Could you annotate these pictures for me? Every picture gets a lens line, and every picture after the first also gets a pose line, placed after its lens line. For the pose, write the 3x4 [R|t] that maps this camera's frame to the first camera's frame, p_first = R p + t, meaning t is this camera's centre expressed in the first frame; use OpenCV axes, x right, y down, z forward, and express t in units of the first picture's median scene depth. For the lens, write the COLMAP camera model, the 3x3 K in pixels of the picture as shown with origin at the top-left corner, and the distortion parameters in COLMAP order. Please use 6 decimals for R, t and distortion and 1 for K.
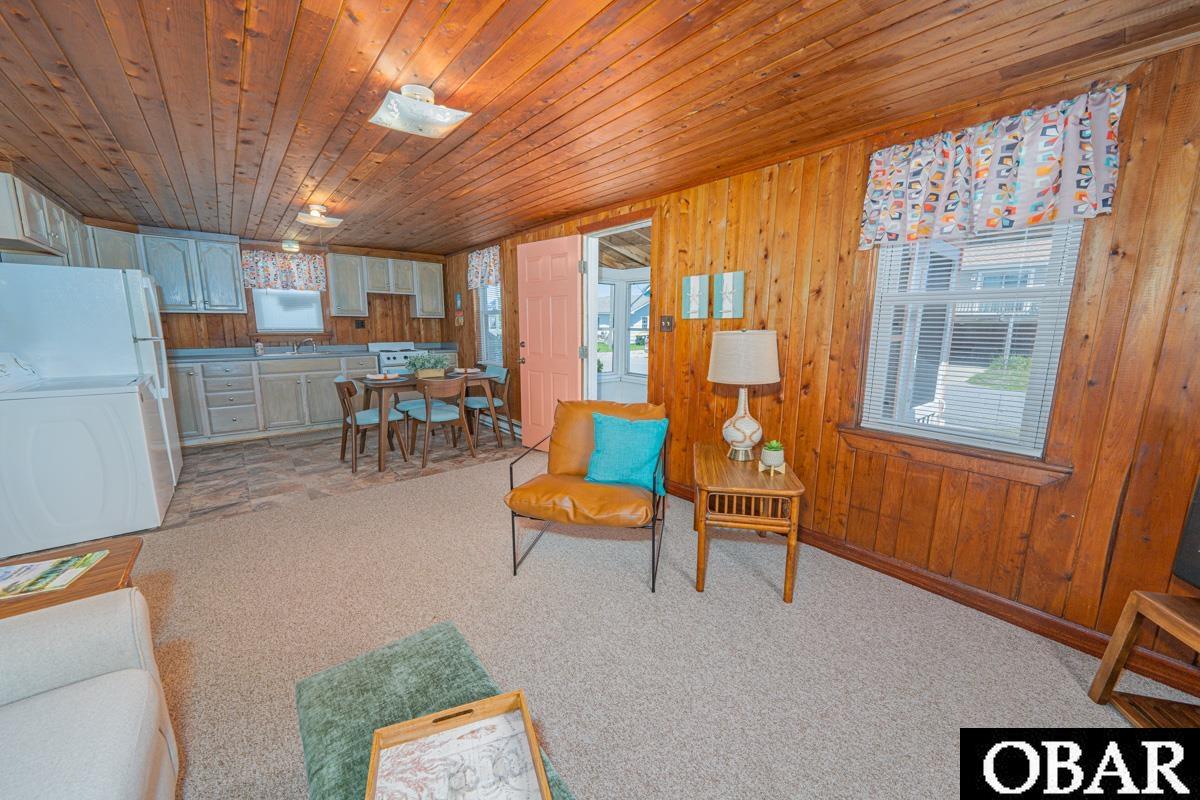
lens RADIAL K [[439.2, 0, 600.0], [0, 439.2, 400.0], [0, 0, 1]] dist [-0.001334, -0.000128]
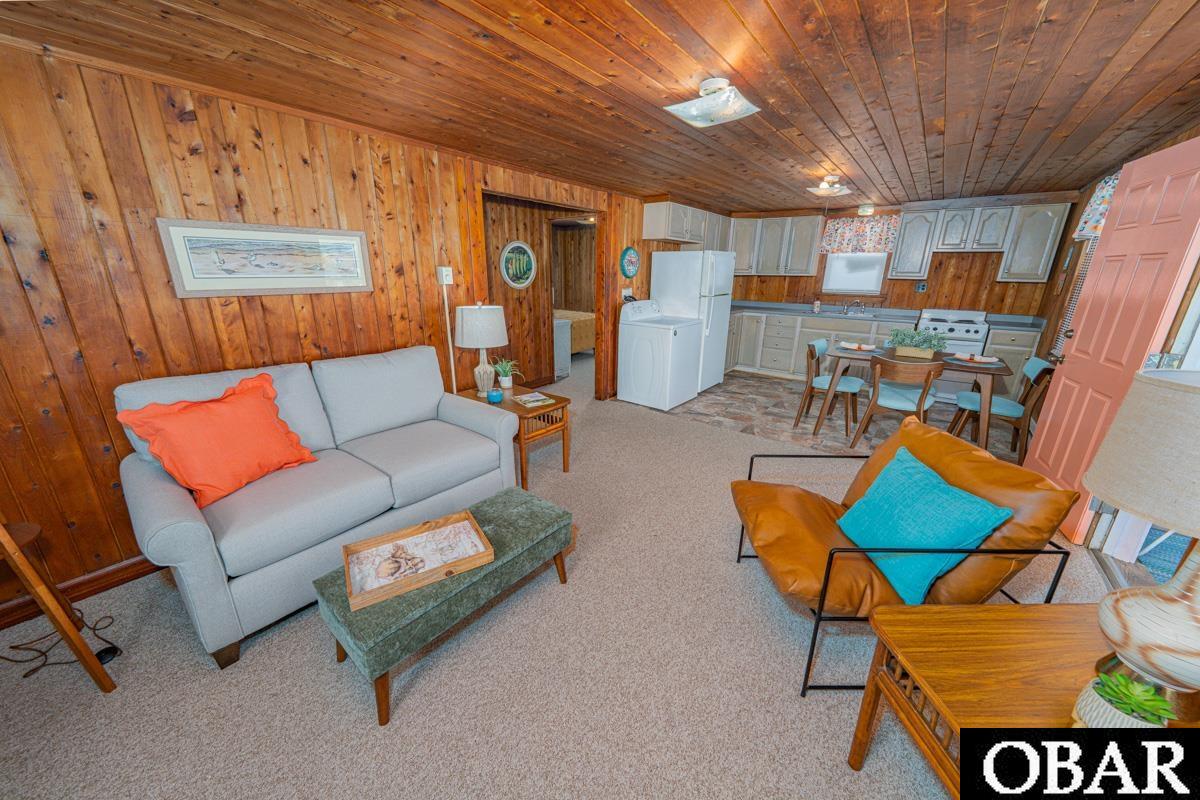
lens RADIAL K [[419.8, 0, 600.0], [0, 419.8, 400.0], [0, 0, 1]] dist [-0.000043, 0.000023]
pose [[0.221366, 0.288362, -0.931582, 0.300090], [-0.179068, 0.951058, 0.251840, -0.077892], [0.958609, 0.111068, 0.262168, 0.238280]]
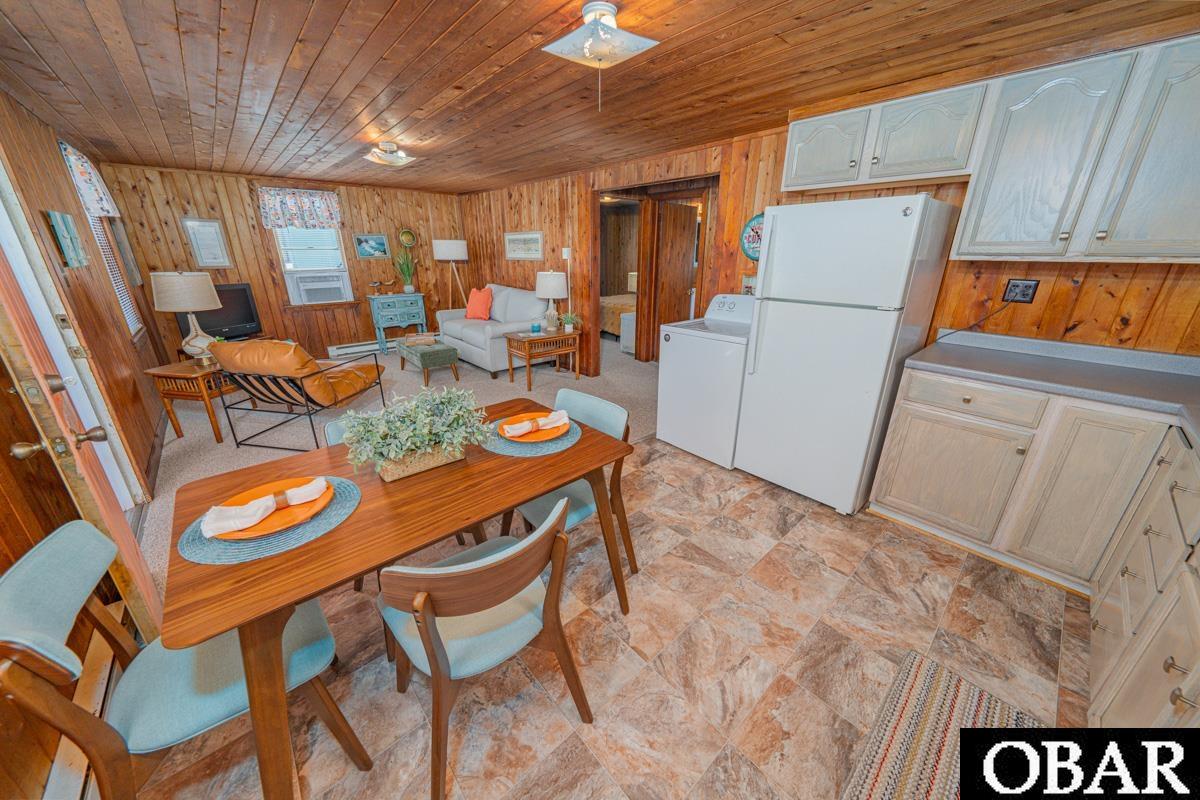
lens RADIAL K [[419.8, 0, 600.0], [0, 419.8, 400.0], [0, 0, 1]] dist [-0.000043, 0.000023]
pose [[-0.999363, 0.009261, -0.034454, -0.582052], [-0.009117, 0.867367, 0.497585, -0.291464], [0.034492, 0.497582, -0.866731, 1.432580]]
